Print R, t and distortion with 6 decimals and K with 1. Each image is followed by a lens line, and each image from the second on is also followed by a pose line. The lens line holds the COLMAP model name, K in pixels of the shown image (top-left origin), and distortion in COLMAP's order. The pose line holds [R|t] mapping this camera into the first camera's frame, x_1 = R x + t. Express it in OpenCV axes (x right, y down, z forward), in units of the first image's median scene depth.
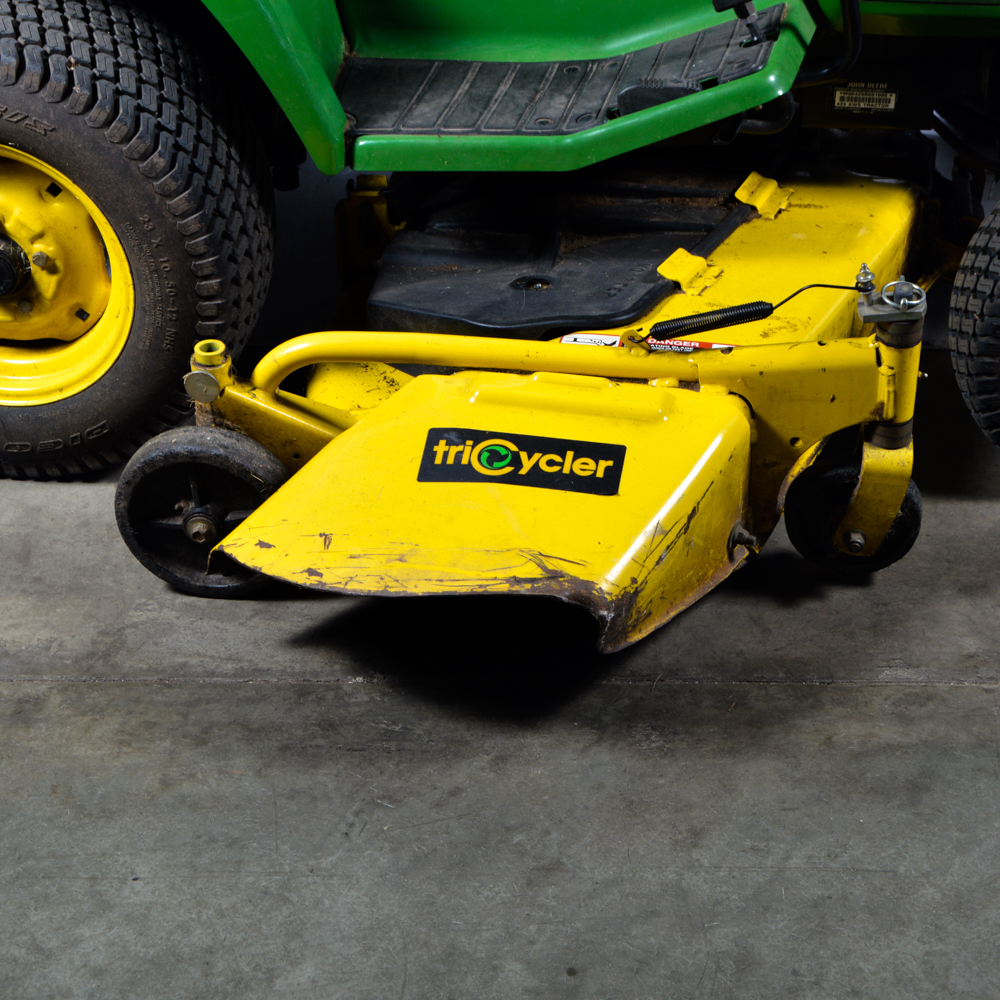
lens RADIAL K [[2130.8, 0, 500.0], [0, 2130.8, 500.0], [0, 0, 1]] dist [-0.055529, -0.083099]
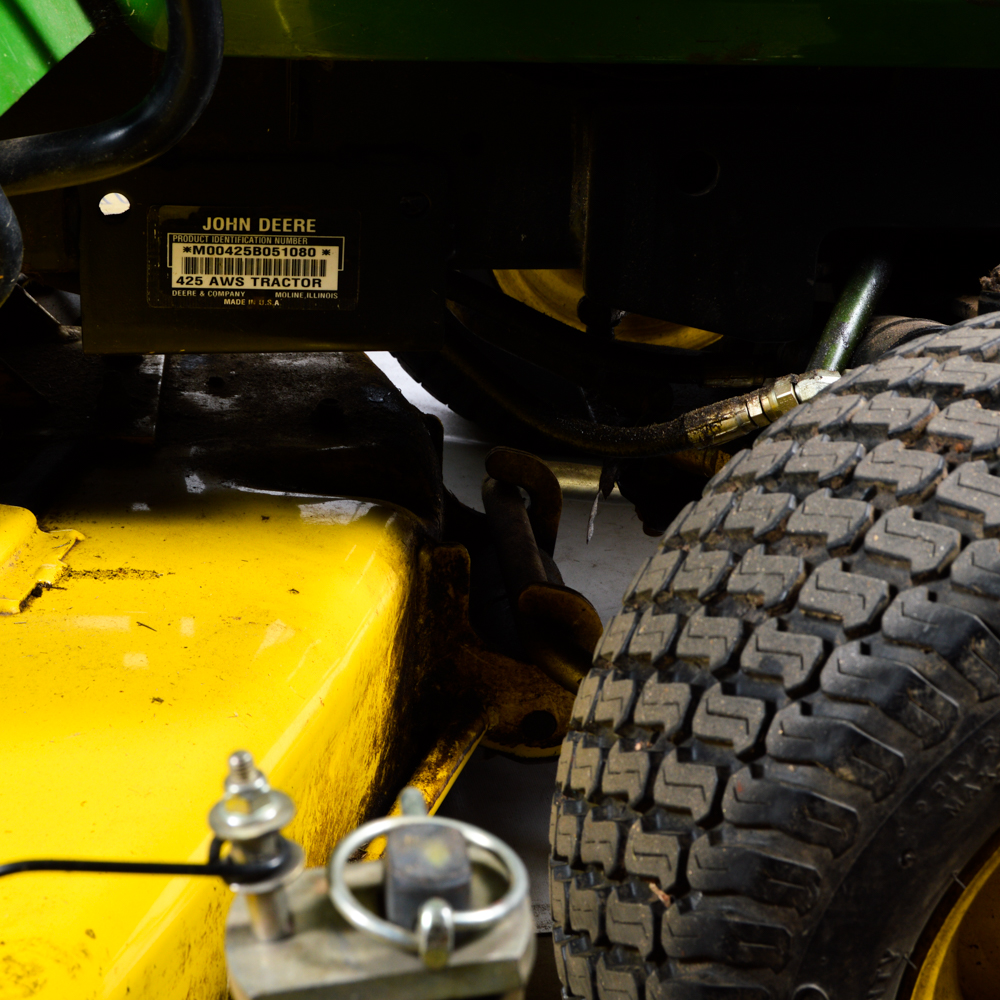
lens RADIAL K [[2112.9, 0, 500.0], [0, 2112.9, 500.0], [0, 0, 1]] dist [-0.034689, -0.213948]
pose [[0.966951, -0.029745, 0.253223, 0.132059], [0.080939, 0.977610, -0.194235, -0.085263], [-0.241776, 0.208312, 0.947708, 0.723720]]
